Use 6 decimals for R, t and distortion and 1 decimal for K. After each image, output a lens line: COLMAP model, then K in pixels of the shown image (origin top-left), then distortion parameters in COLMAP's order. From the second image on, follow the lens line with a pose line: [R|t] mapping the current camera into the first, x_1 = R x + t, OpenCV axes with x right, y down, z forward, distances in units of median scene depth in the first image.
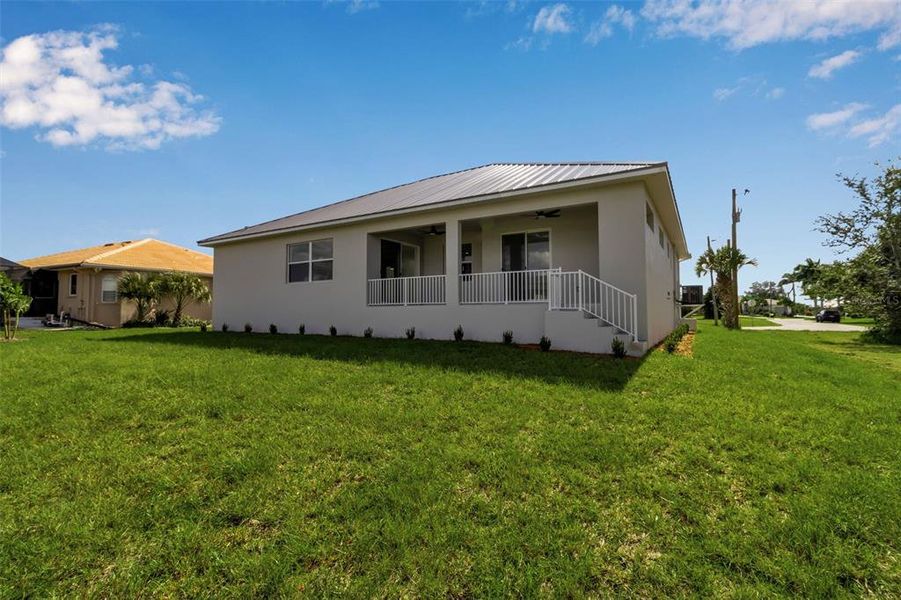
lens RADIAL K [[415.0, 0, 447.1], [0, 415.0, 291.1], [0, 0, 1]] dist [0.004252, 0.000774]
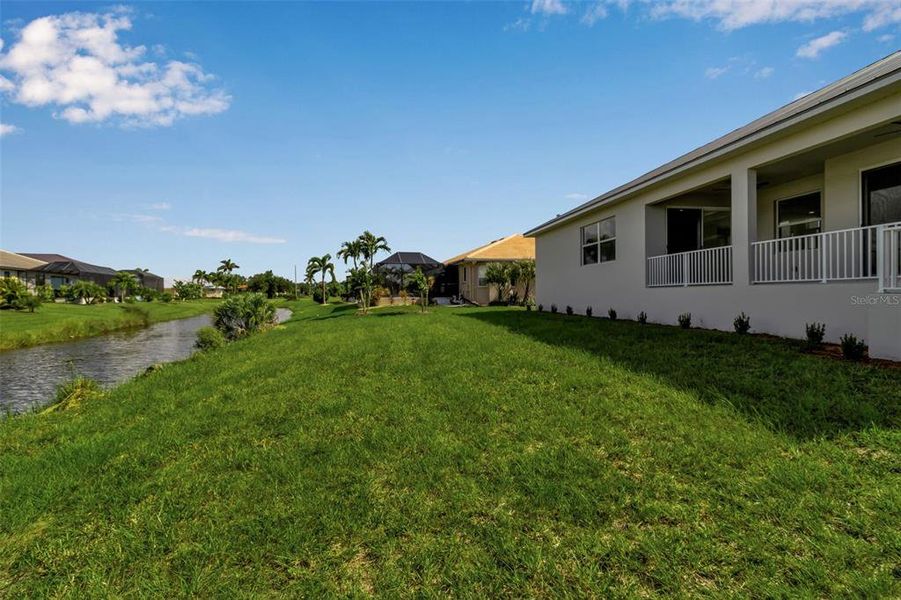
lens RADIAL K [[415.0, 0, 444.7], [0, 415.0, 303.1], [0, 0, 1]] dist [0.004252, 0.000774]
pose [[0.639174, 0.013872, -0.768937, 0.192714], [0.046096, 0.997349, 0.056310, -0.000620], [0.767679, -0.071437, 0.636840, 0.087155]]
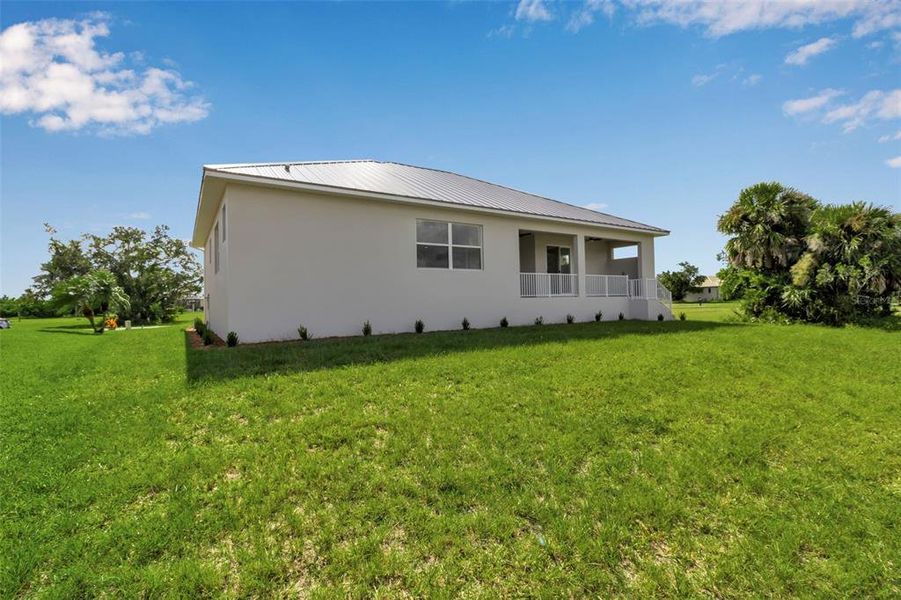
lens RADIAL K [[415.0, 0, 446.3], [0, 415.0, 300.9], [0, 0, 1]] dist [0.004252, 0.000774]
pose [[0.428928, -0.001691, 0.903337, -1.109129], [-0.025804, 0.999567, 0.014124, 0.031284], [-0.902970, -0.029368, 0.428699, 0.635389]]
